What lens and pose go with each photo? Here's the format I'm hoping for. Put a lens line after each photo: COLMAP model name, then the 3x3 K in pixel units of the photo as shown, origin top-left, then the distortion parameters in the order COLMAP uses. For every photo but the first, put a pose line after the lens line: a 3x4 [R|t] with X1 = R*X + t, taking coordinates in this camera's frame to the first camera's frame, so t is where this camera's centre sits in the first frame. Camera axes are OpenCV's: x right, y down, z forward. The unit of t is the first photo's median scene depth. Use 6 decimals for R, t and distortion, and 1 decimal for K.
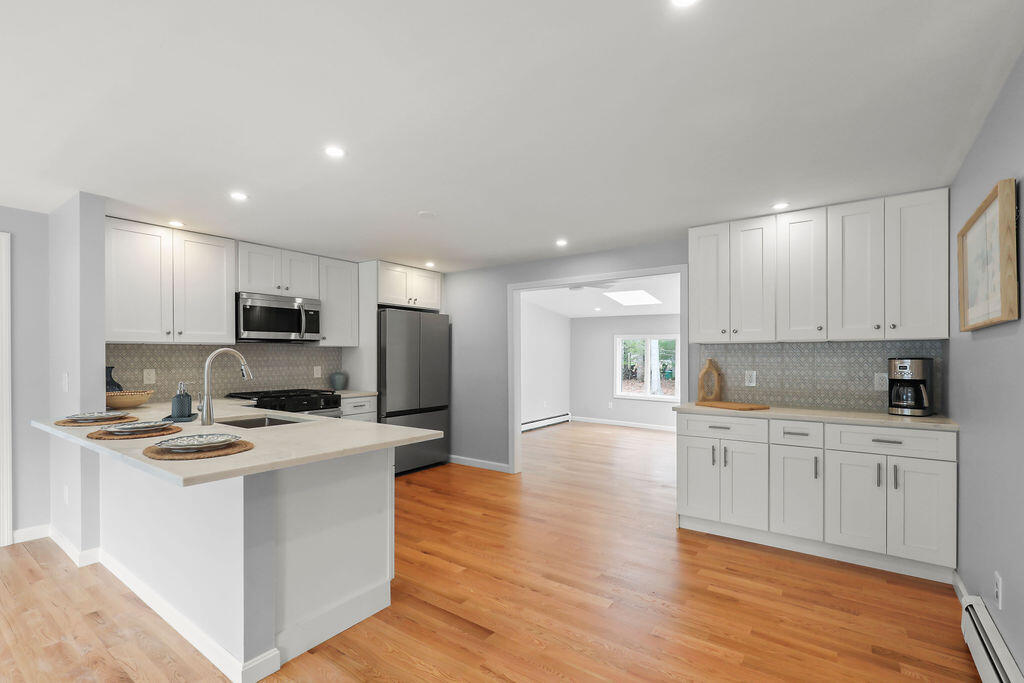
lens RADIAL K [[467.1, 0, 520.8], [0, 467.1, 357.6], [0, 0, 1]] dist [-0.003268, 0.000551]
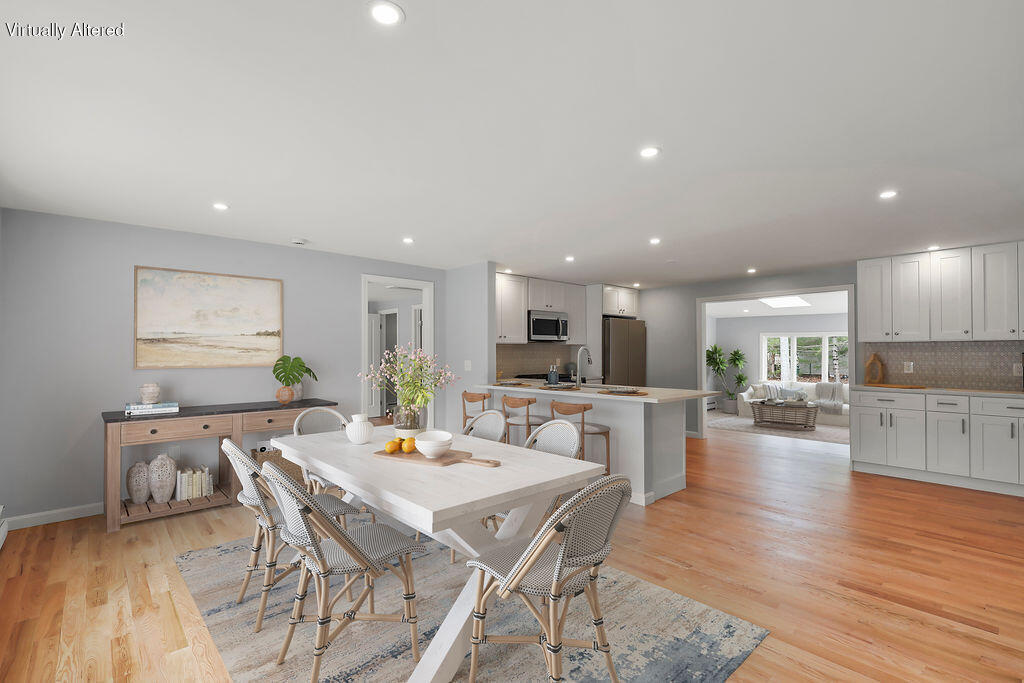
lens RADIAL K [[467.1, 0, 518.6], [0, 467.1, 348.6], [0, 0, 1]] dist [-0.003268, 0.000551]
pose [[0.977169, -0.000035, -0.212465, -0.309017], [-0.002526, 0.999927, -0.011780, 0.007114], [0.212450, 0.012047, 0.977098, -0.534966]]
